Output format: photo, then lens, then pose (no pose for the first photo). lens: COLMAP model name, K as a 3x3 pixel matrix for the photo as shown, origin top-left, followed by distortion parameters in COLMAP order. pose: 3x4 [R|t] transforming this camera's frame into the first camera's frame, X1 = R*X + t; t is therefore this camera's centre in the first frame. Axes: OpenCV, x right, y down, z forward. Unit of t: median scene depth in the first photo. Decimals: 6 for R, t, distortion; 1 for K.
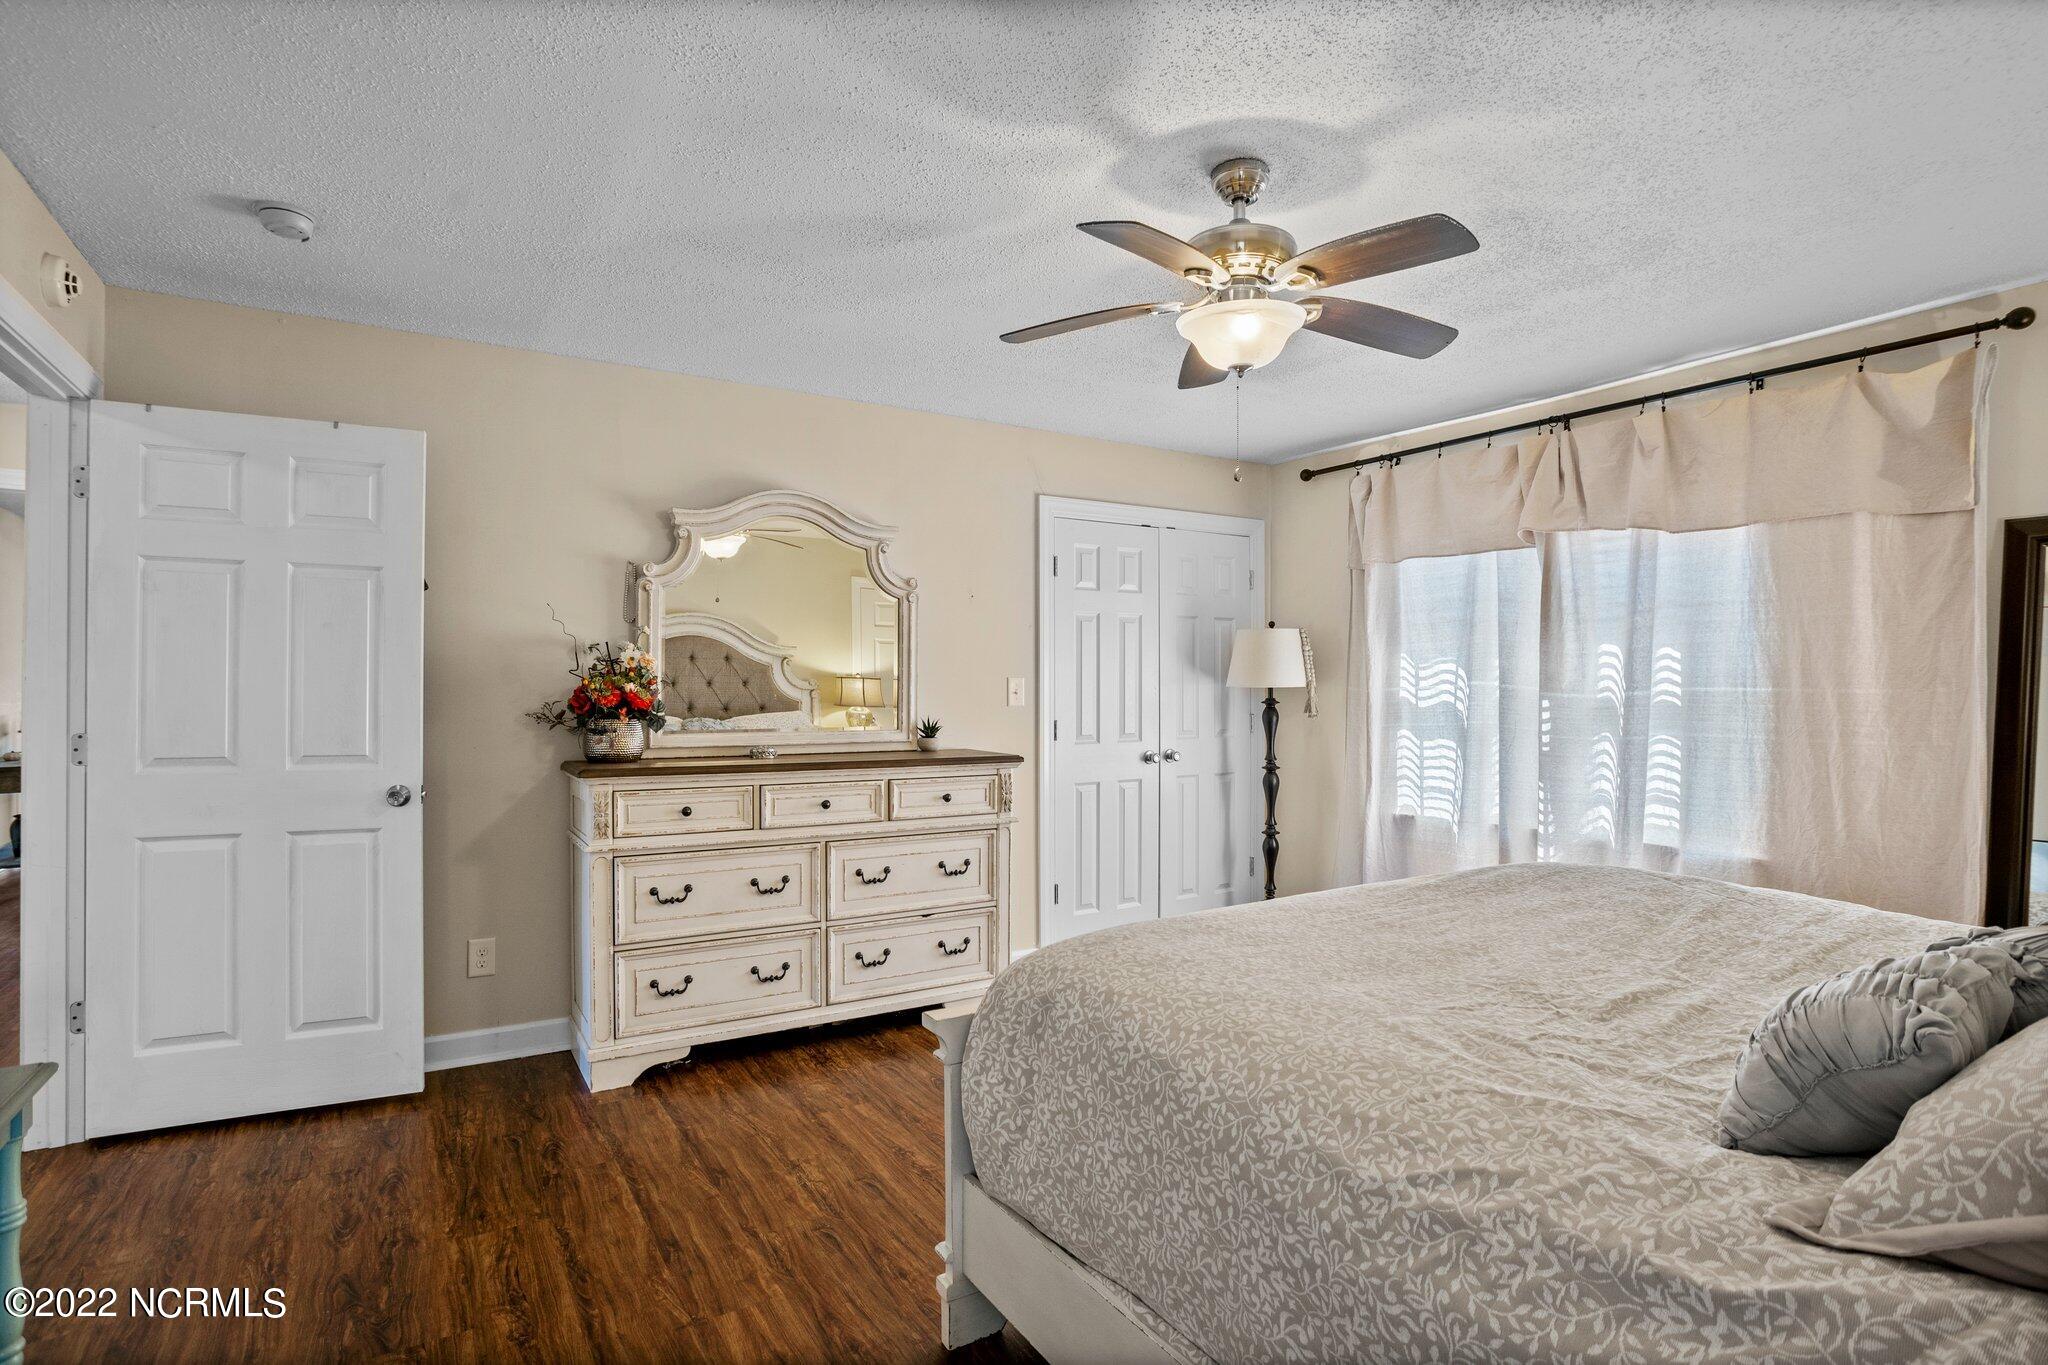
lens RADIAL K [[975.7, 0, 1006.8], [0, 975.7, 689.0], [0, 0, 1]] dist [-0.035160, 0.002733]
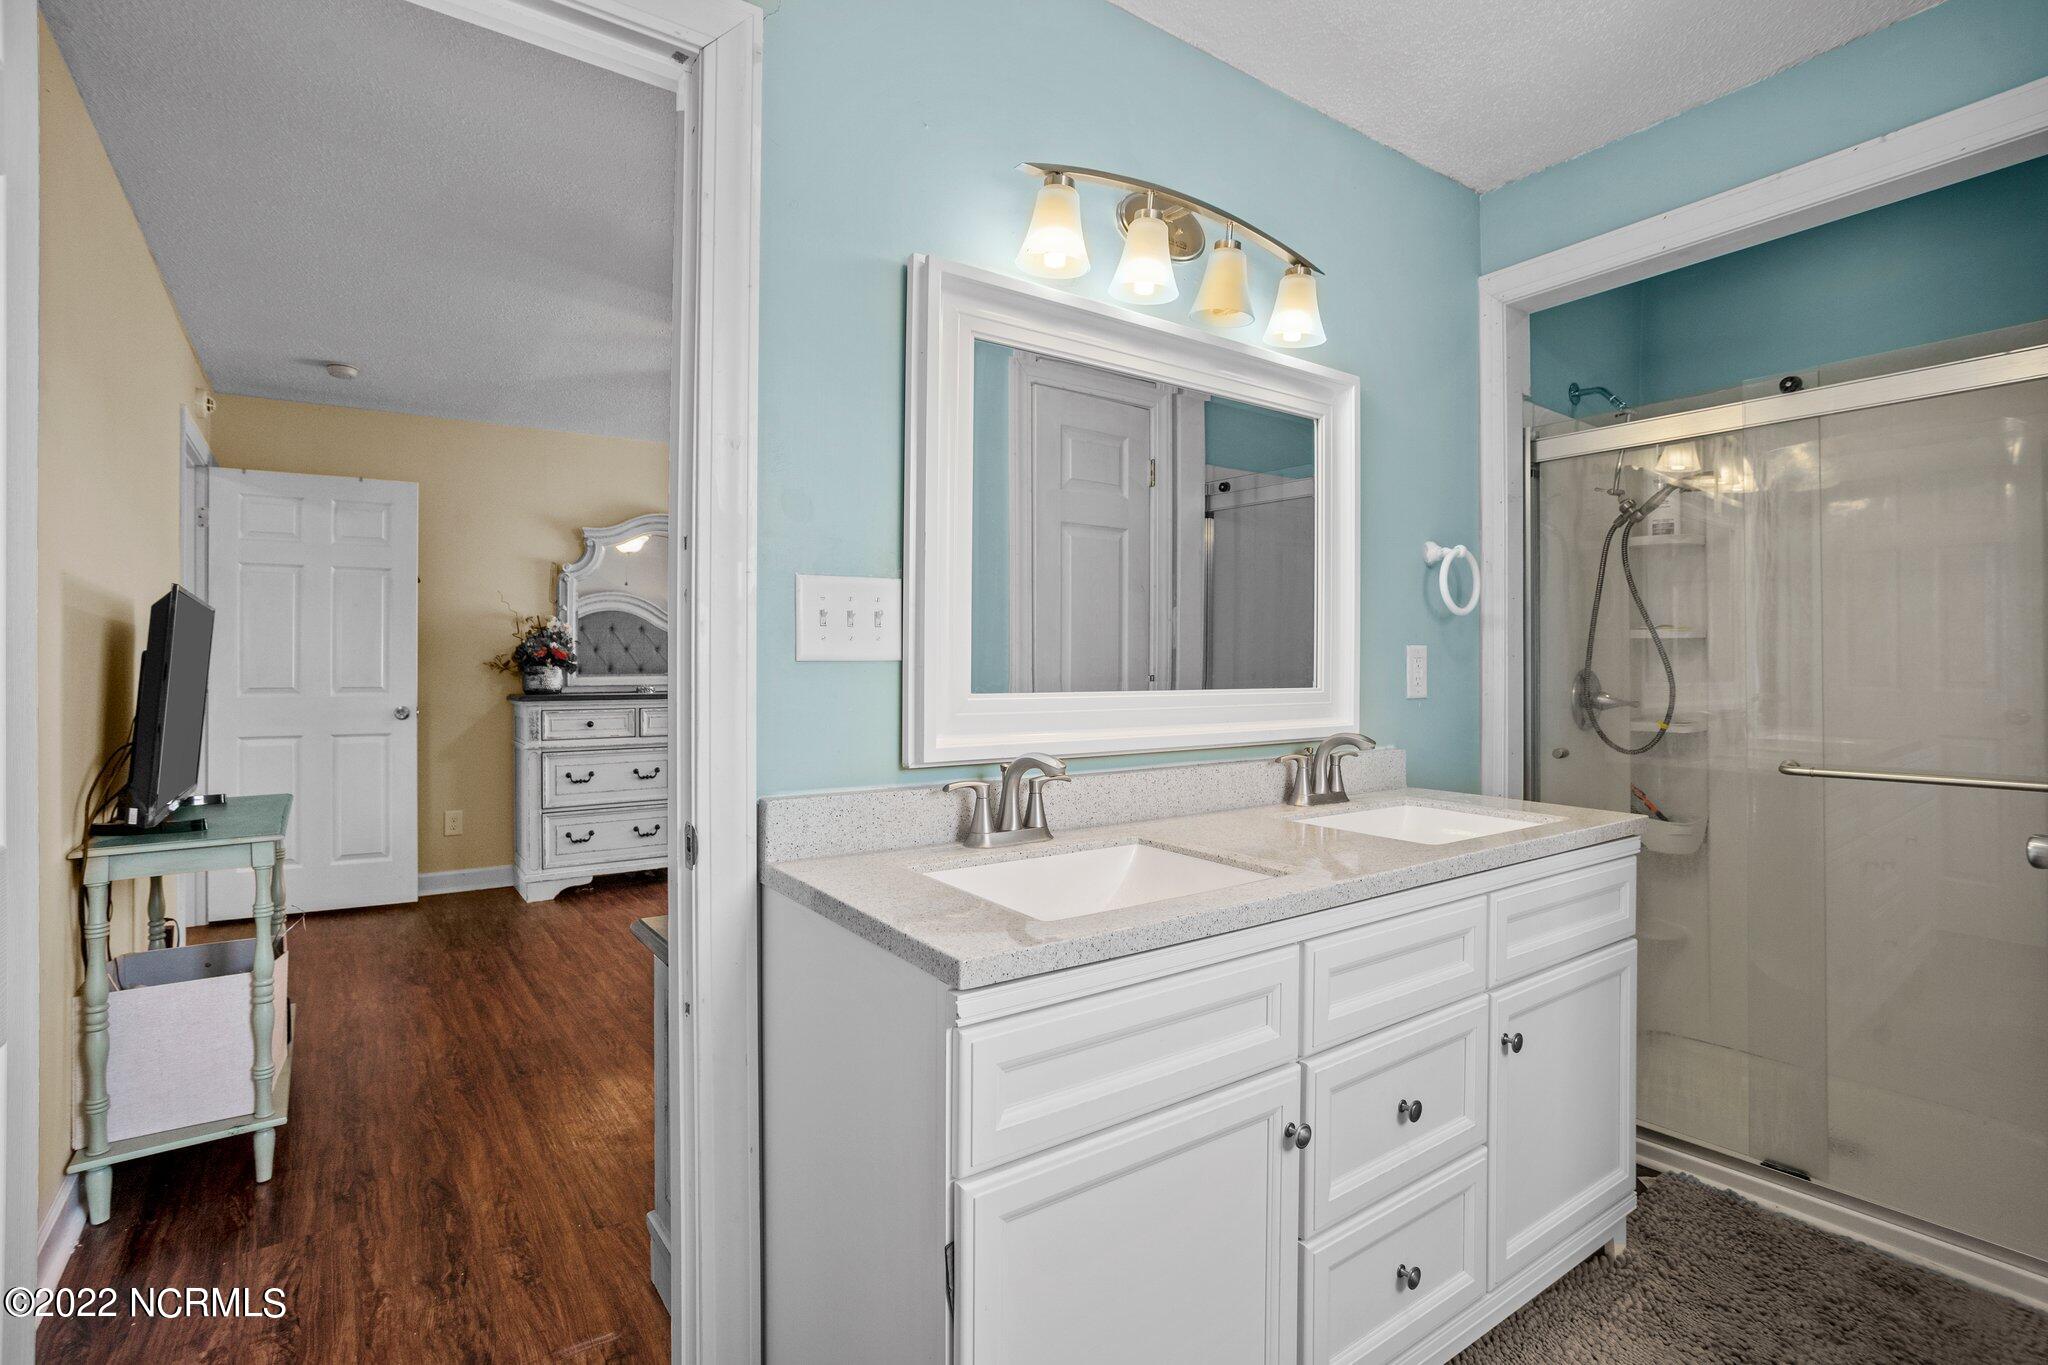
lens RADIAL K [[975.7, 0, 1025.0], [0, 975.7, 657.1], [0, 0, 1]] dist [-0.035160, 0.002733]
pose [[0.997867, -0.004952, 0.065097, 0.266283], [0.005330, 0.999970, -0.005641, 0.030822], [-0.065067, 0.005976, 0.997863, -0.598051]]
